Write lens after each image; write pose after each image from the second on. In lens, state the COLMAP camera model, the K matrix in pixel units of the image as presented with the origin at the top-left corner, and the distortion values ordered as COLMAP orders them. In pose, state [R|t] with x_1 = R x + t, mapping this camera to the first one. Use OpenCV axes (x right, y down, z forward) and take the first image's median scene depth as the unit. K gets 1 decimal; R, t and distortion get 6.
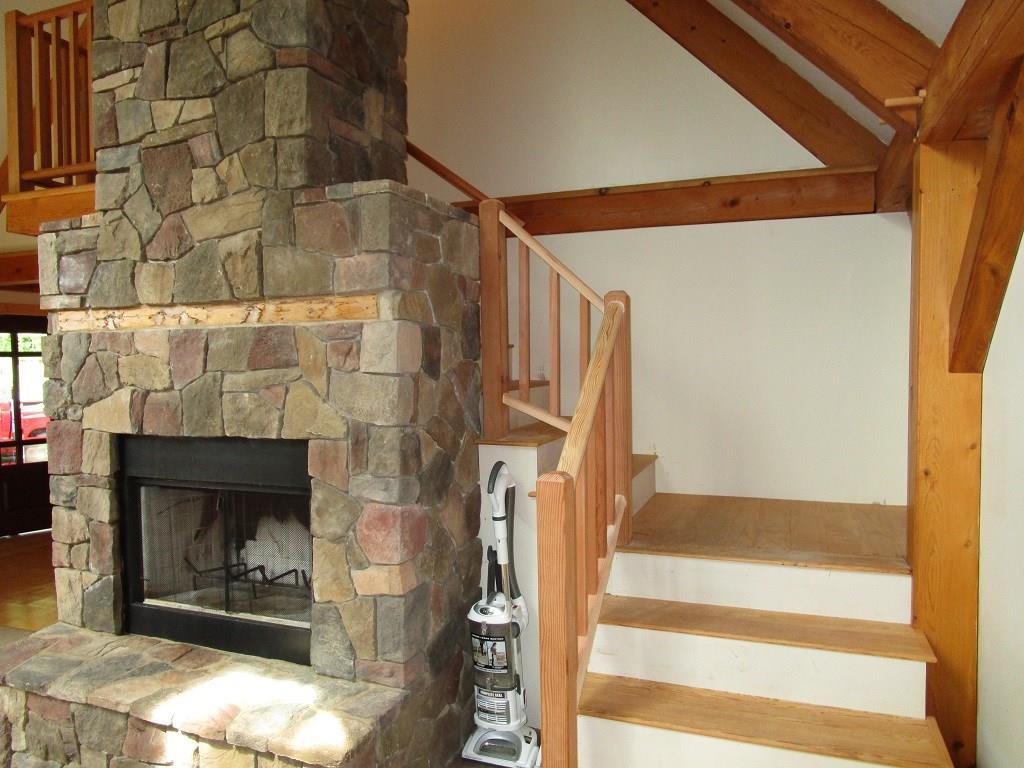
lens RADIAL K [[719.4, 0, 505.2], [0, 719.4, 387.5], [0, 0, 1]] dist [-0.039354, 0.006666]
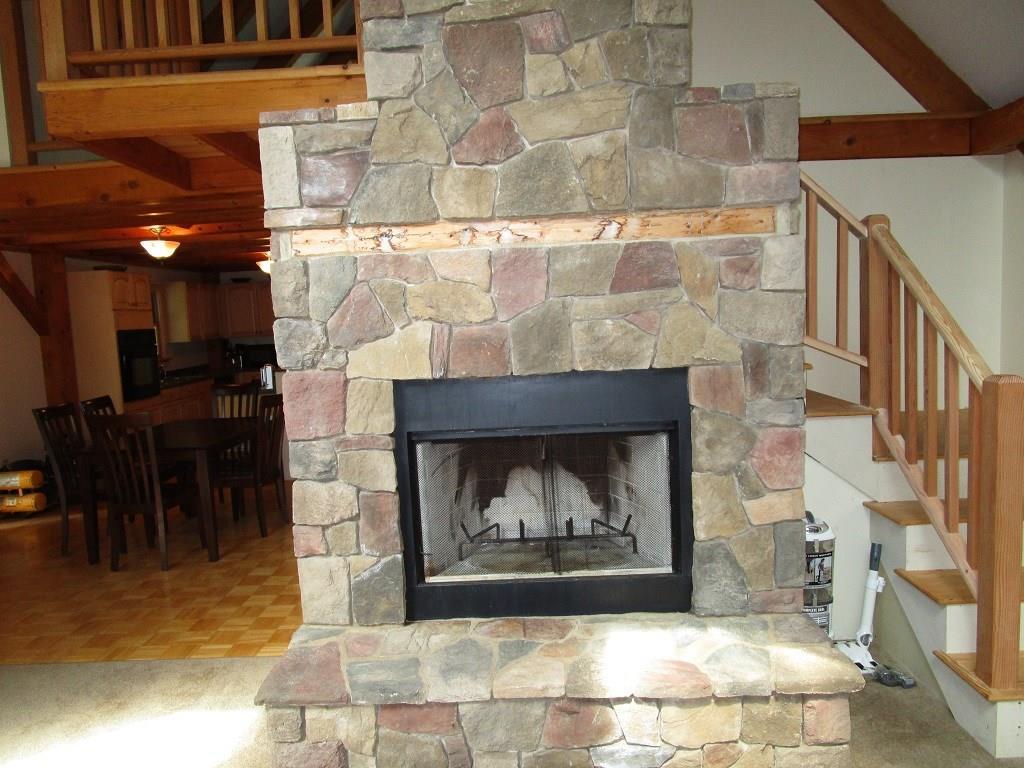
lens RADIAL K [[719.4, 0, 505.2], [0, 719.4, 387.5], [0, 0, 1]] dist [-0.039354, 0.006666]
pose [[0.942930, -0.064772, 0.326632, -0.762789], [0.047077, 0.996978, 0.061801, 0.029834], [-0.329648, -0.042897, 0.943129, 0.203493]]
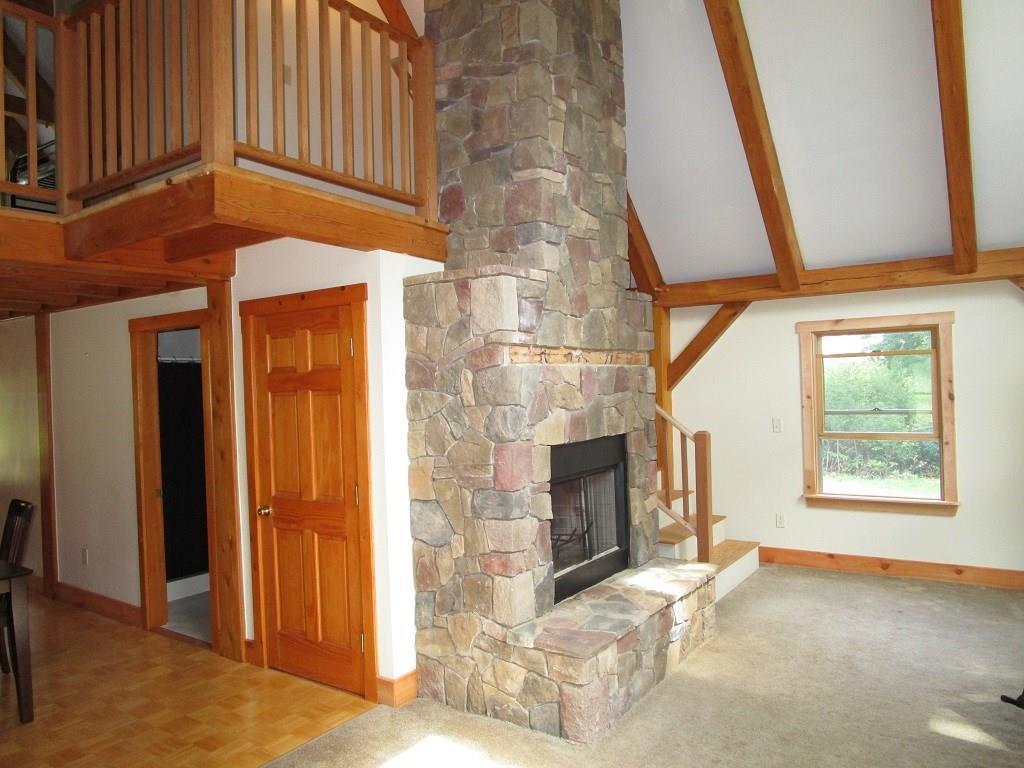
lens RADIAL K [[719.4, 0, 505.2], [0, 719.4, 387.5], [0, 0, 1]] dist [-0.039354, 0.006666]
pose [[0.245031, 0.003495, 0.969509, -1.960694], [0.061974, 0.997892, -0.019260, -0.020974], [-0.967532, 0.064803, 0.244298, 0.823935]]
